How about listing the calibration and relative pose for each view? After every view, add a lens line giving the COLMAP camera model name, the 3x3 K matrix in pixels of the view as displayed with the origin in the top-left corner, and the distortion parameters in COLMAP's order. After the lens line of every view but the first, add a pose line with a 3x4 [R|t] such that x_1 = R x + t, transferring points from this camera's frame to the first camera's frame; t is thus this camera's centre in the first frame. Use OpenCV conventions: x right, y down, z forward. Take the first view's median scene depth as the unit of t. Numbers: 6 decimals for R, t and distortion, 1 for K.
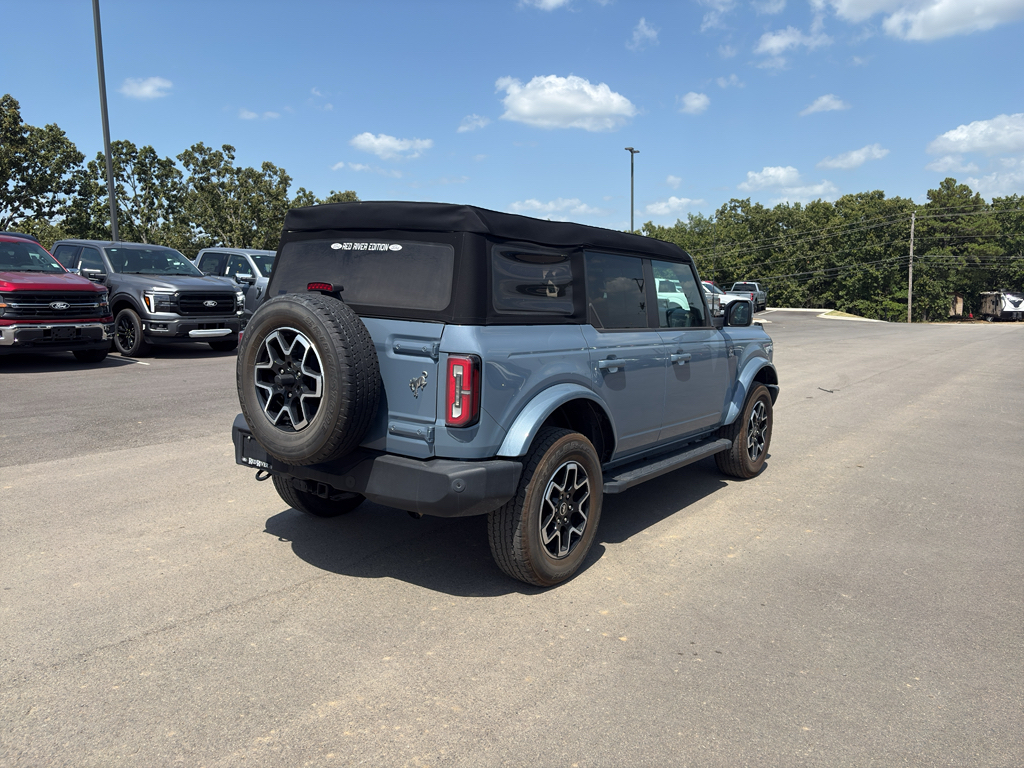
lens RADIAL K [[776.9, 0, 492.4], [0, 776.9, 393.1], [0, 0, 1]] dist [0.037727, -0.027855]
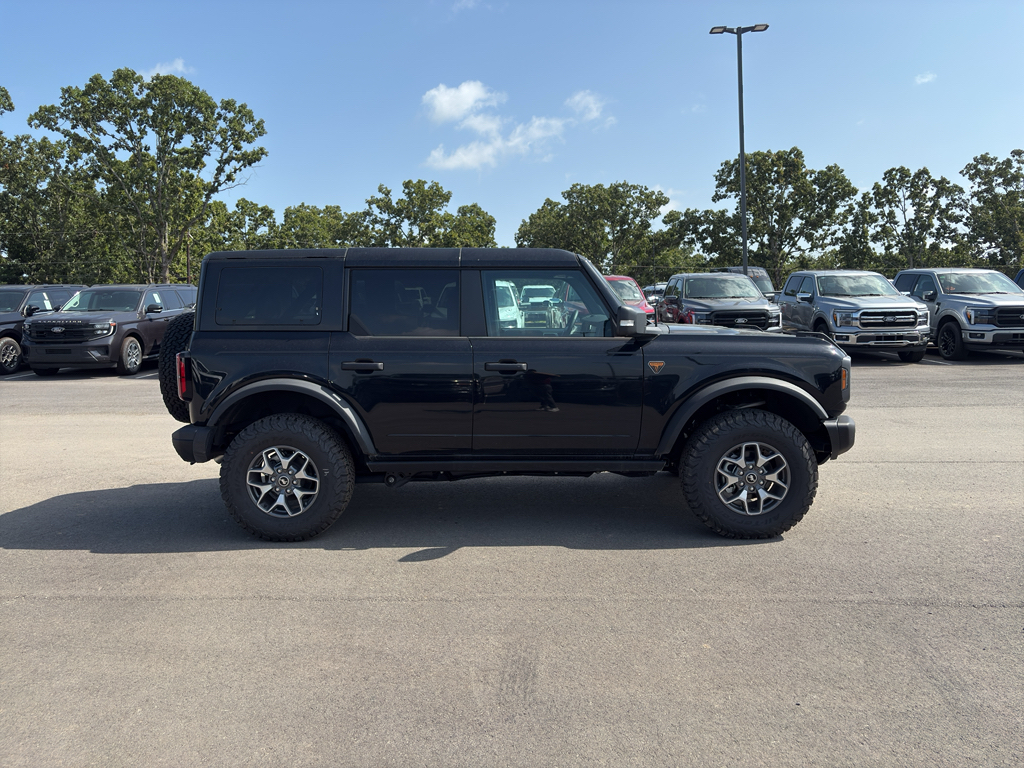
lens RADIAL K [[776.9, 0, 505.1], [0, 776.9, 381.9], [0, 0, 1]] dist [0.037727, -0.027855]
pose [[0.568495, 0.050921, -0.821109, 0.086142], [-0.086284, 0.996268, 0.002044, 0.001167], [0.818149, 0.069687, 0.570768, 0.009300]]
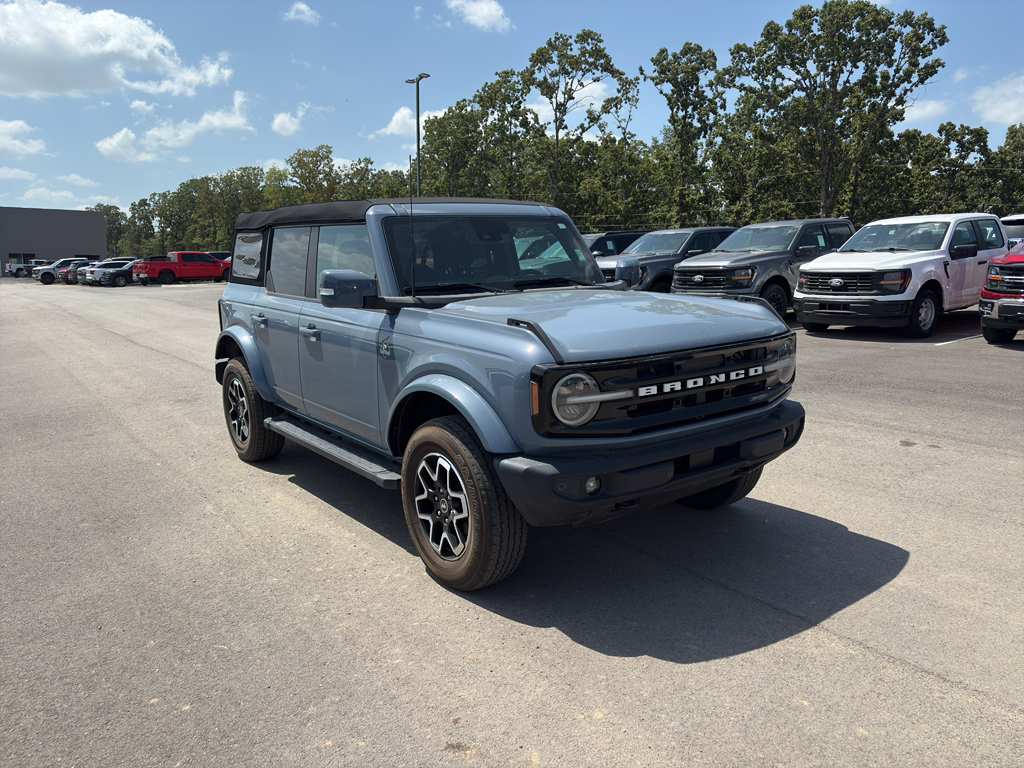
lens RADIAL K [[776.9, 0, 525.1], [0, 776.9, 386.0], [0, 0, 1]] dist [0.037727, -0.027855]
pose [[-0.276358, 0.141644, -0.950560, 0.083345], [-0.121313, 0.976027, 0.180708, -0.014519], [0.953368, 0.165255, -0.252549, 0.118954]]
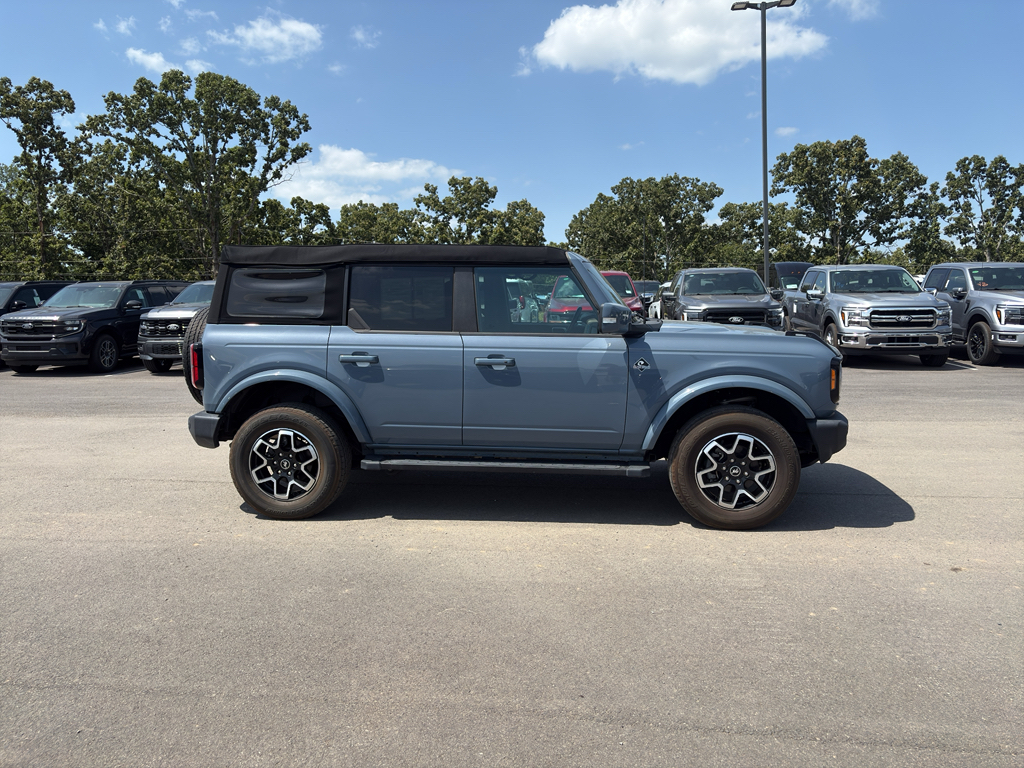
lens RADIAL K [[776.9, 0, 505.8], [0, 776.9, 383.3], [0, 0, 1]] dist [0.037727, -0.027855]
pose [[0.494414, 0.060633, -0.867109, 0.088186], [-0.095828, 0.995286, 0.014956, -0.002699], [0.863928, 0.075699, 0.497894, 0.040961]]
